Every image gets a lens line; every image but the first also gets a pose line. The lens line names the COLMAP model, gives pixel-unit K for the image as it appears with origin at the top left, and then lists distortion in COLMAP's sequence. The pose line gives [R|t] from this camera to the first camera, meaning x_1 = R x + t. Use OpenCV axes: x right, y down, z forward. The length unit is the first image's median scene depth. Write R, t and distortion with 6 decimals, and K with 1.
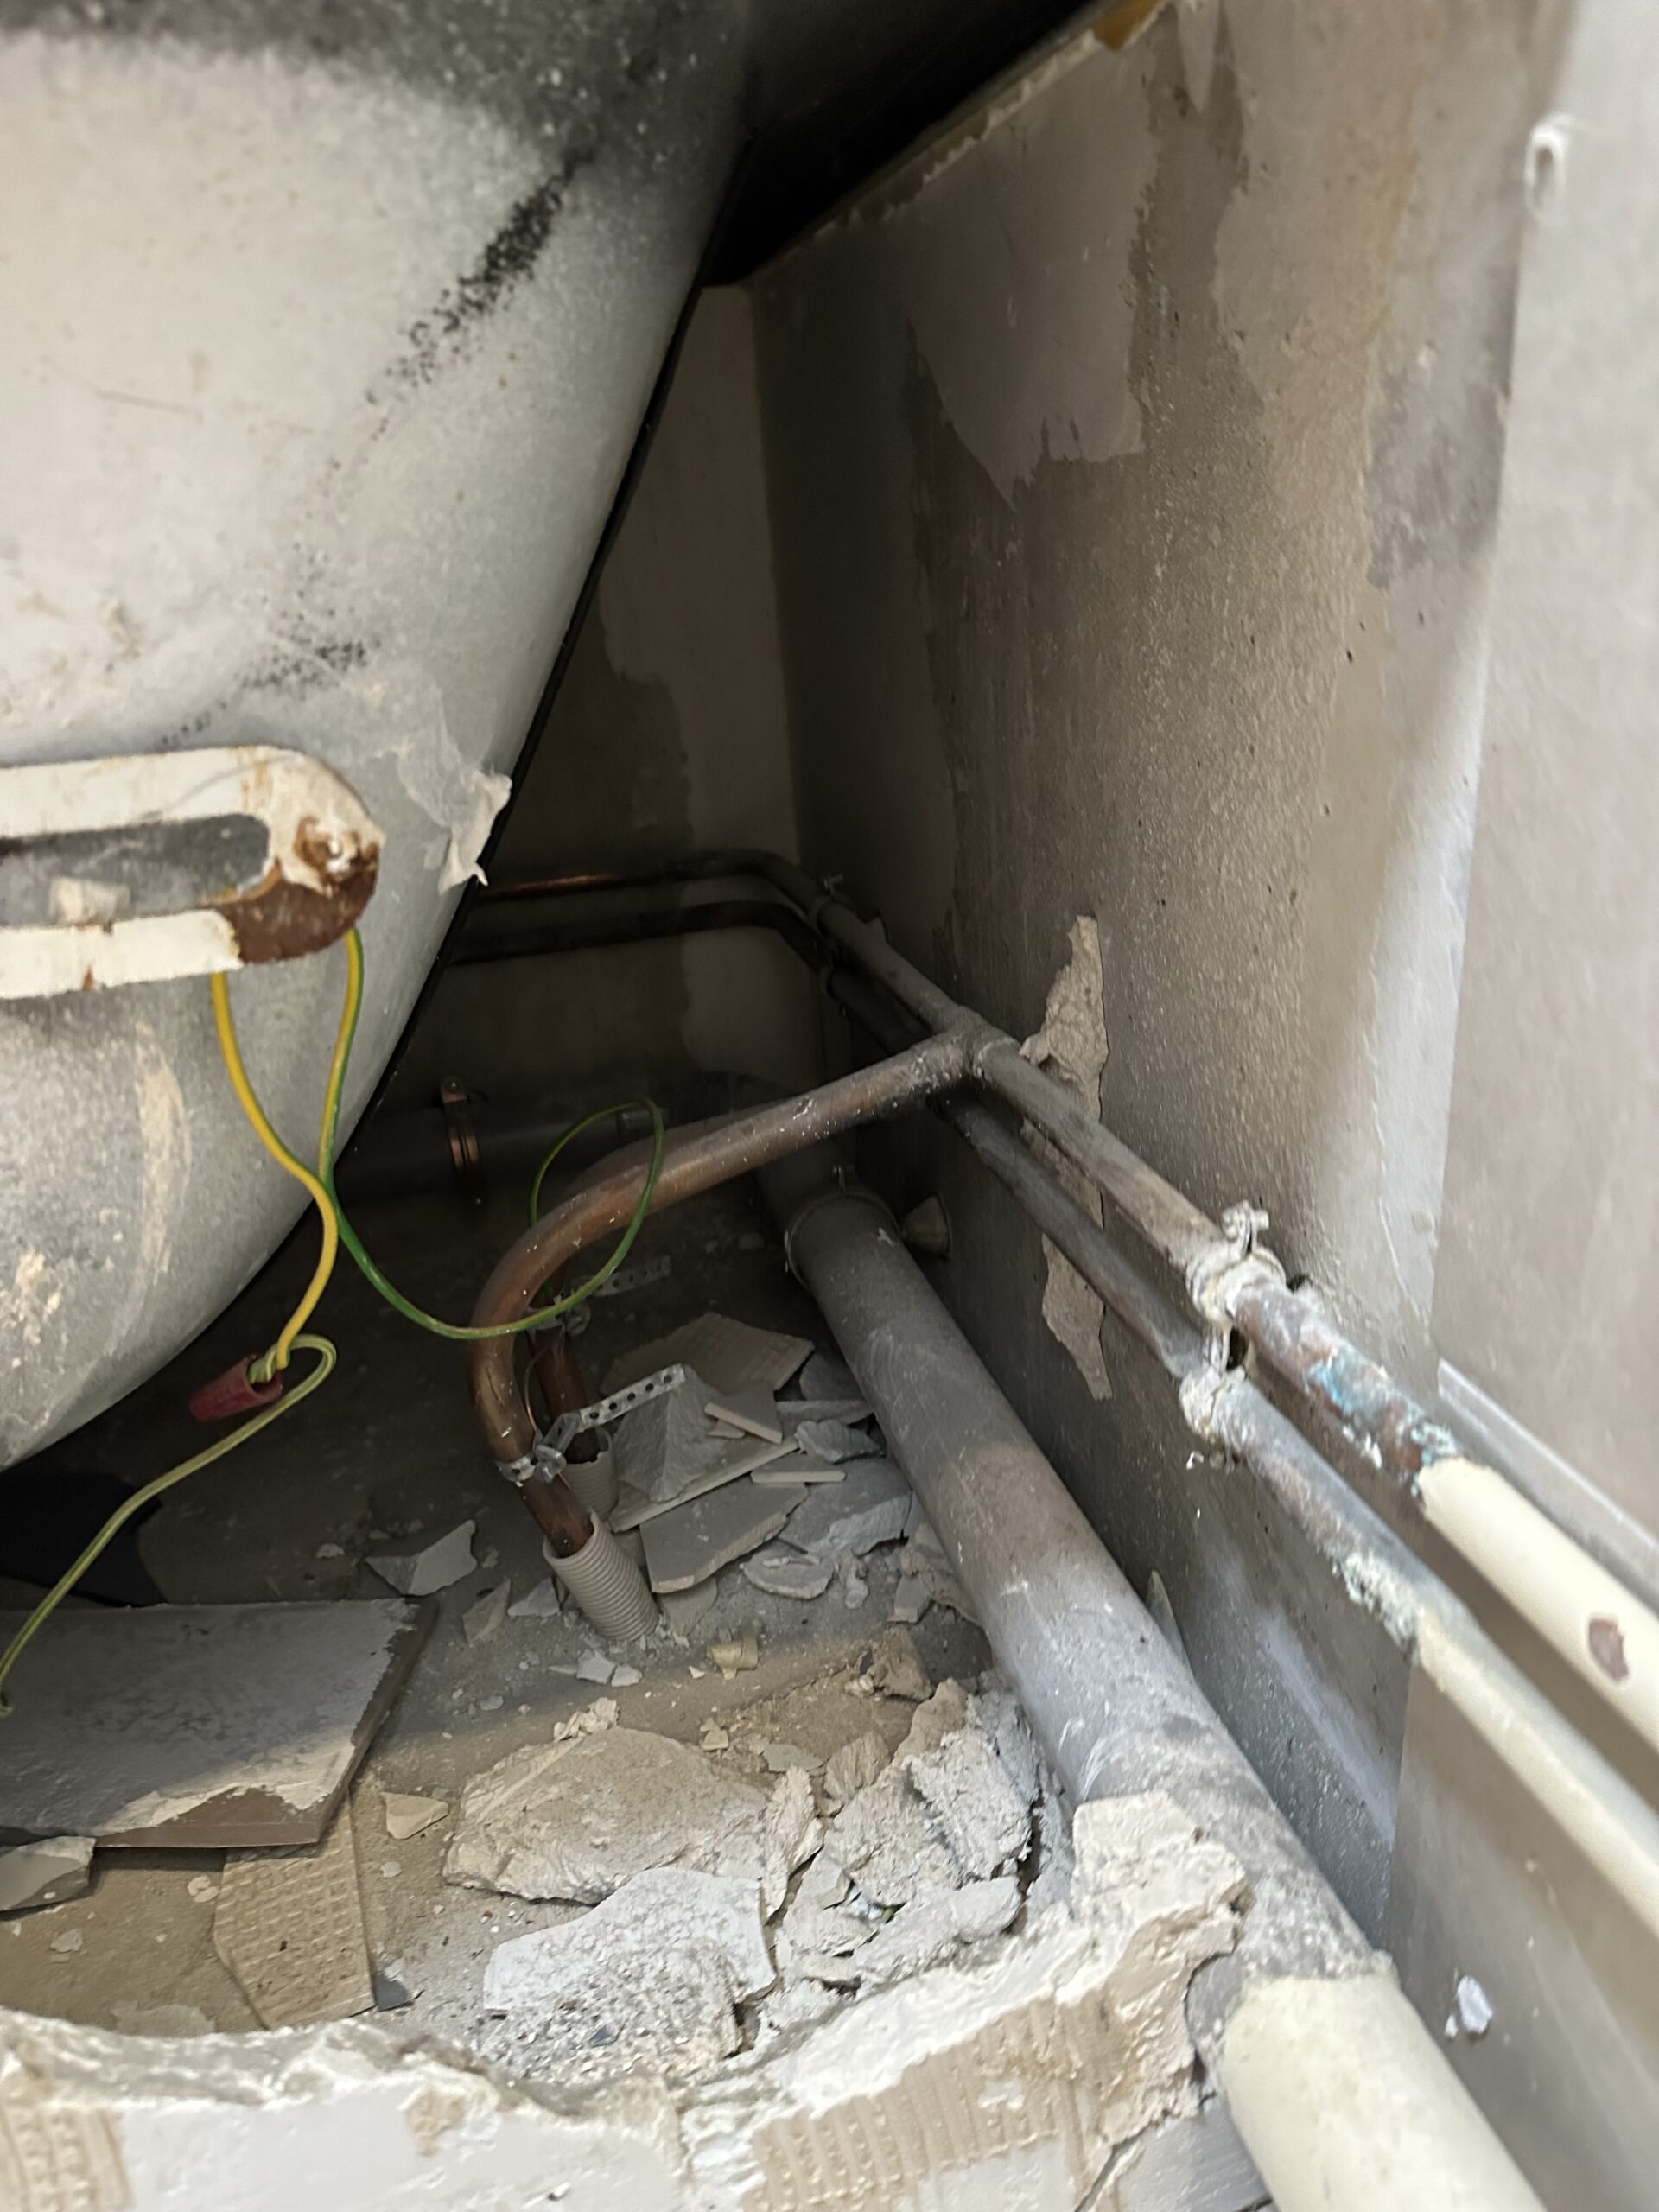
lens RADIAL K [[1543.6, 0, 830.4], [0, 1543.6, 1103.3], [0, 0, 1]] dist [0.054420, -0.045786]
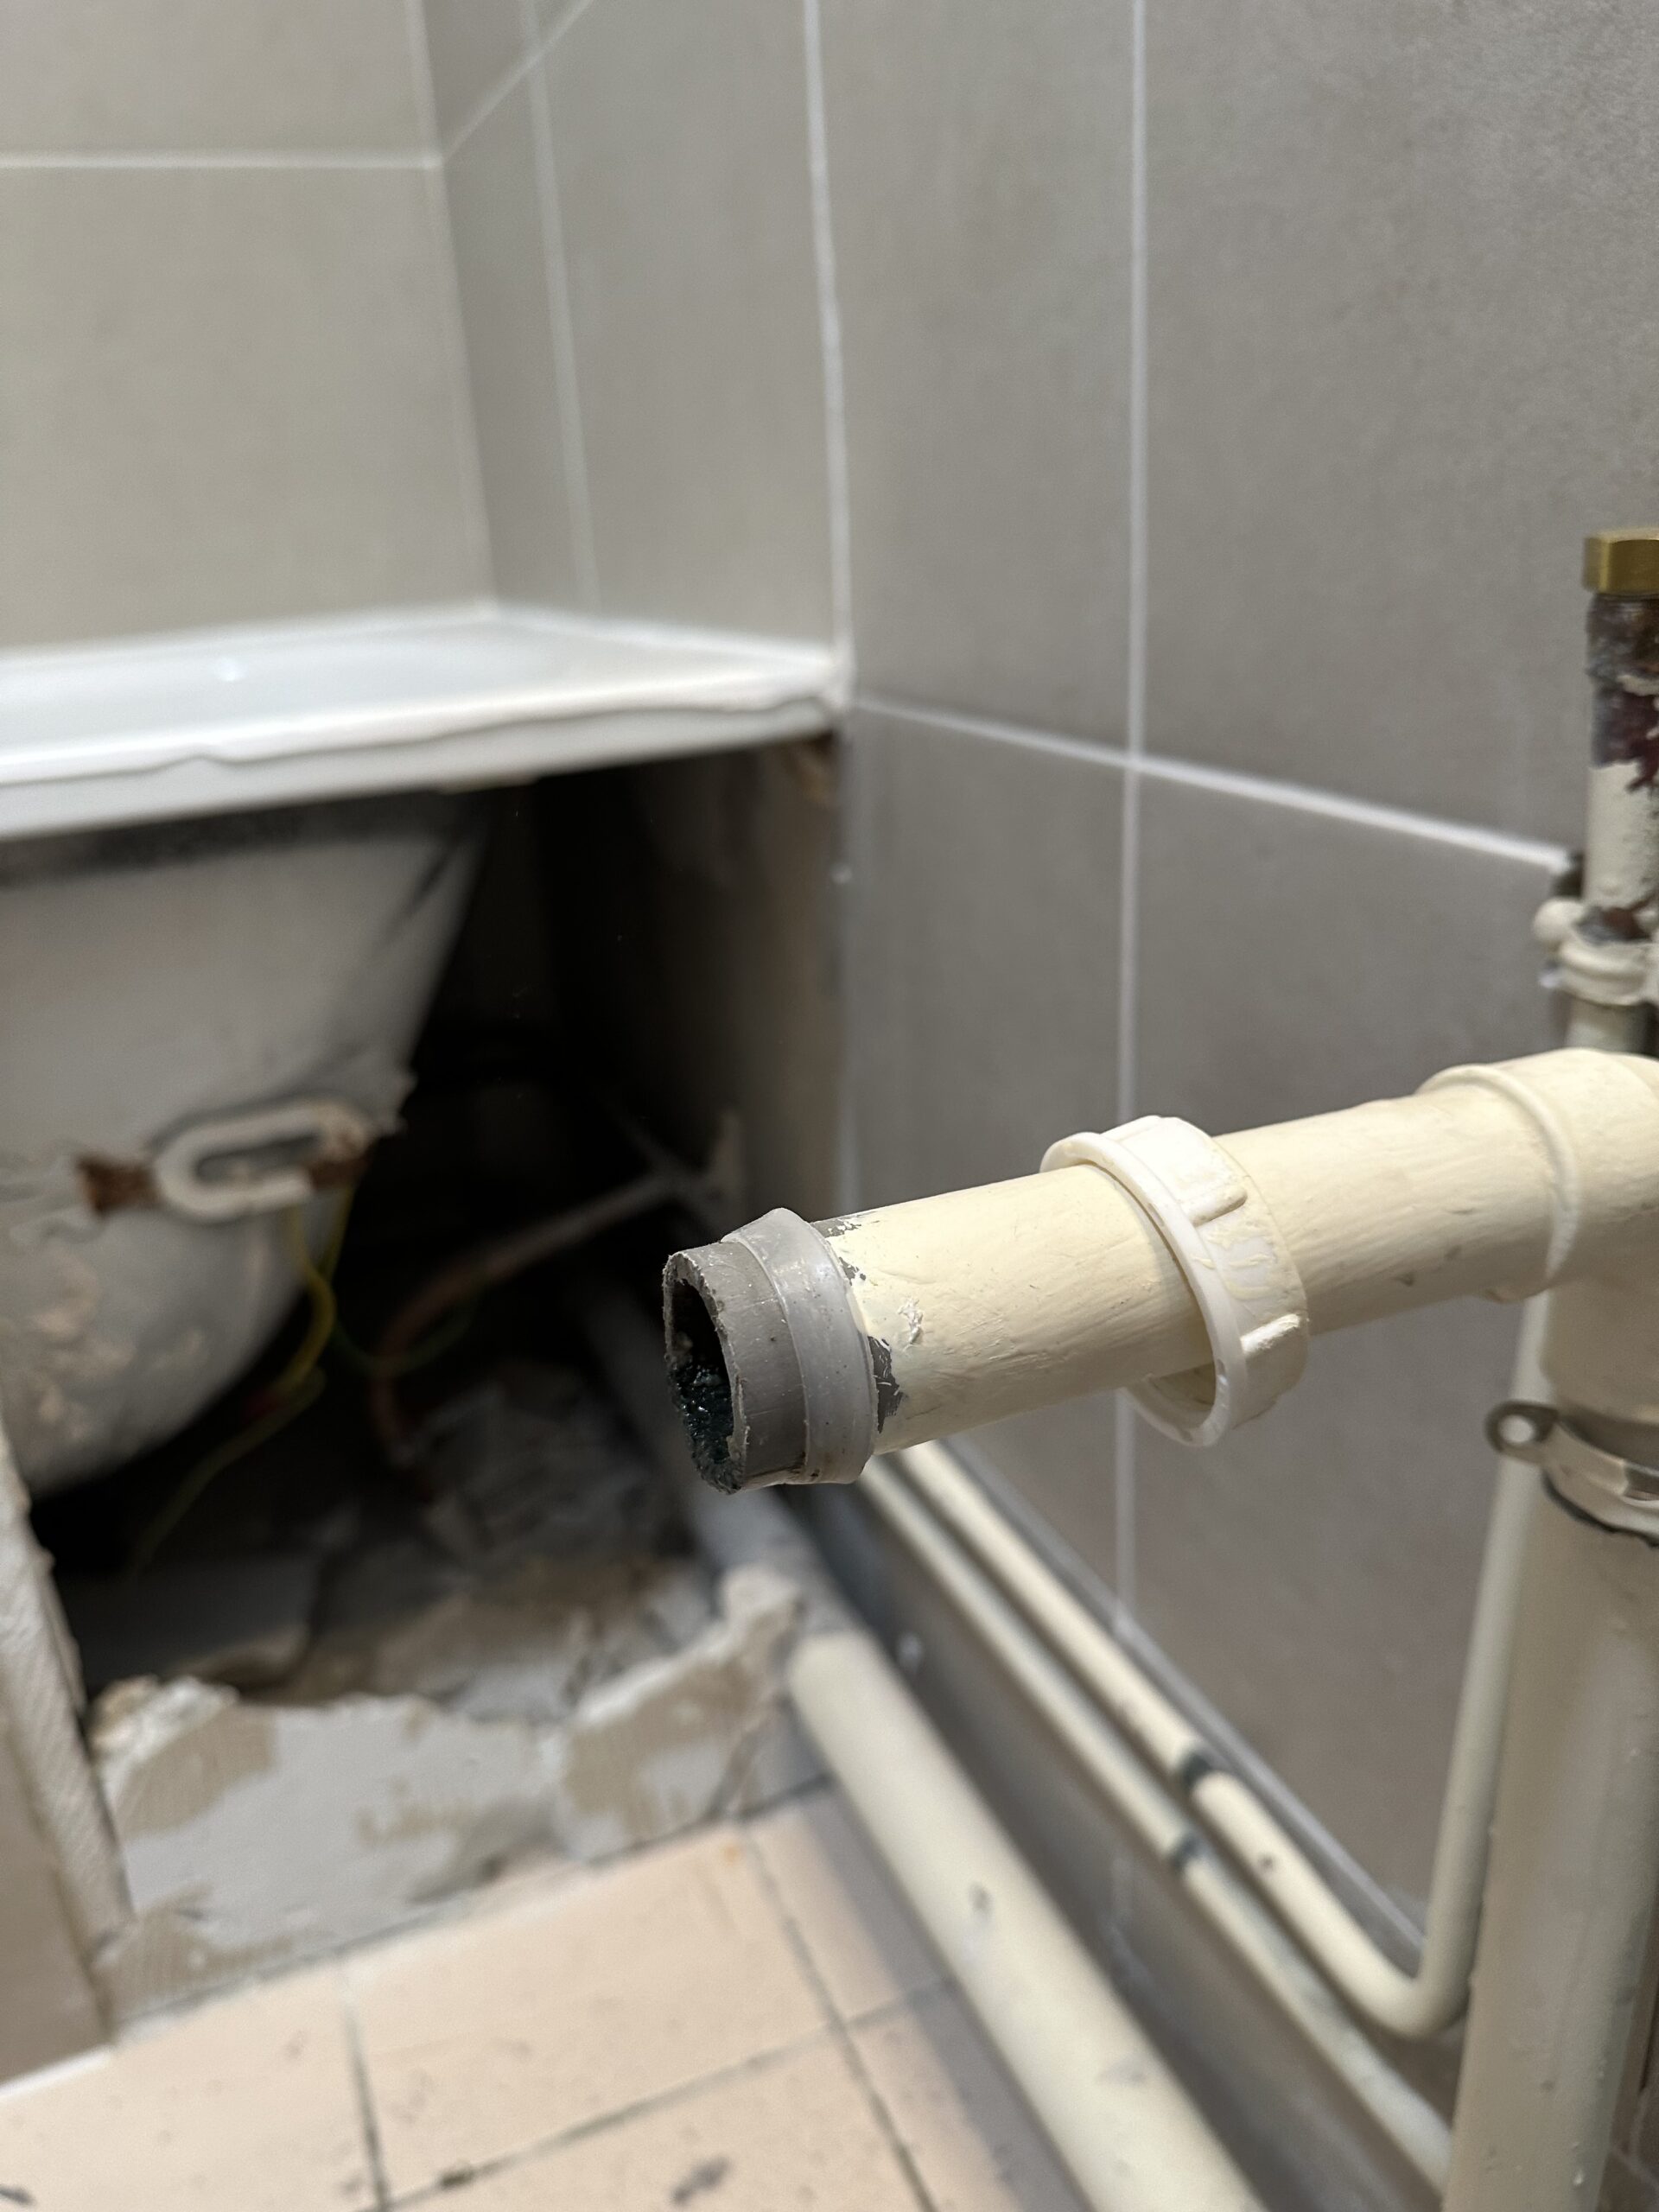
lens RADIAL K [[1633.5, 0, 831.9], [0, 1633.5, 1109.5], [0, 0, 1]] dist [-0.041856, -0.005525]
pose [[0.988659, -0.039707, 0.144830, 0.013977], [0.043568, 0.998772, -0.023588, -0.065057], [-0.143716, 0.029630, 0.989175, -0.768812]]
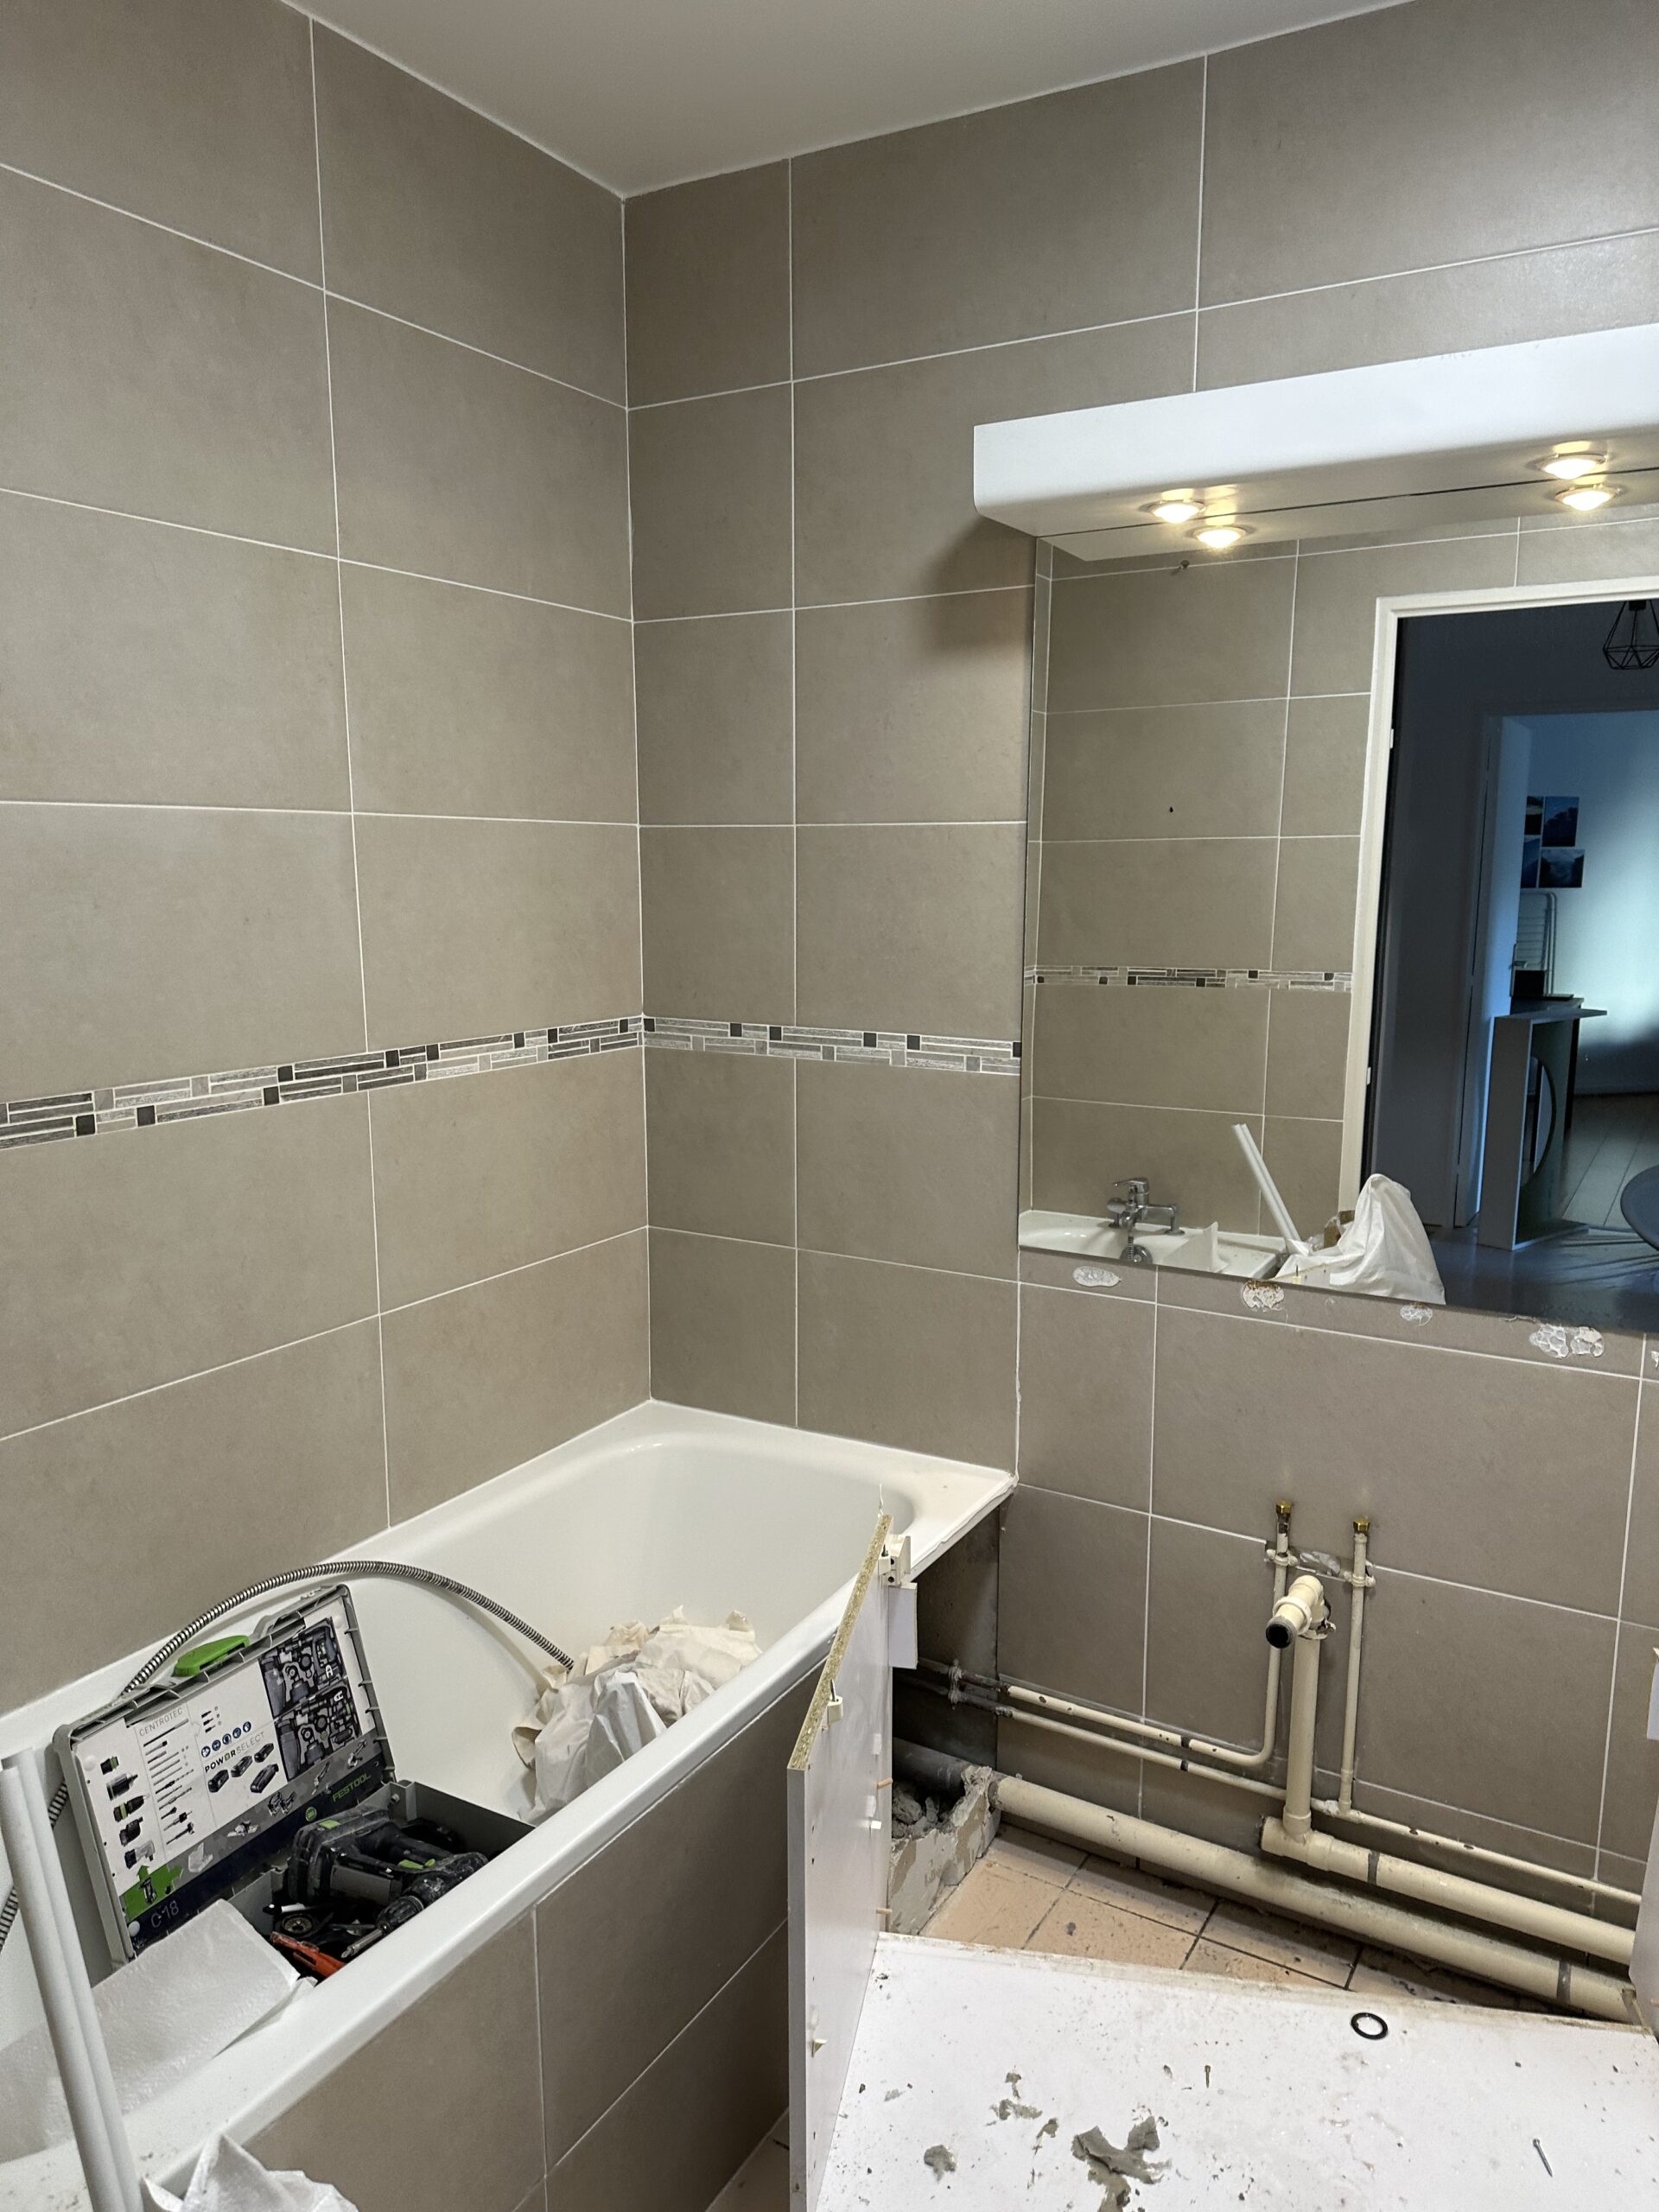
lens RADIAL K [[1543.6, 0, 834.0], [0, 1543.6, 1117.3], [0, 0, 1]] dist [0.054420, -0.045786]
pose [[0.716392, -0.056074, 0.695441, -2.952330], [0.221530, 0.963467, -0.150518, -0.817207], [-0.661594, 0.261891, 0.702642, -2.451191]]
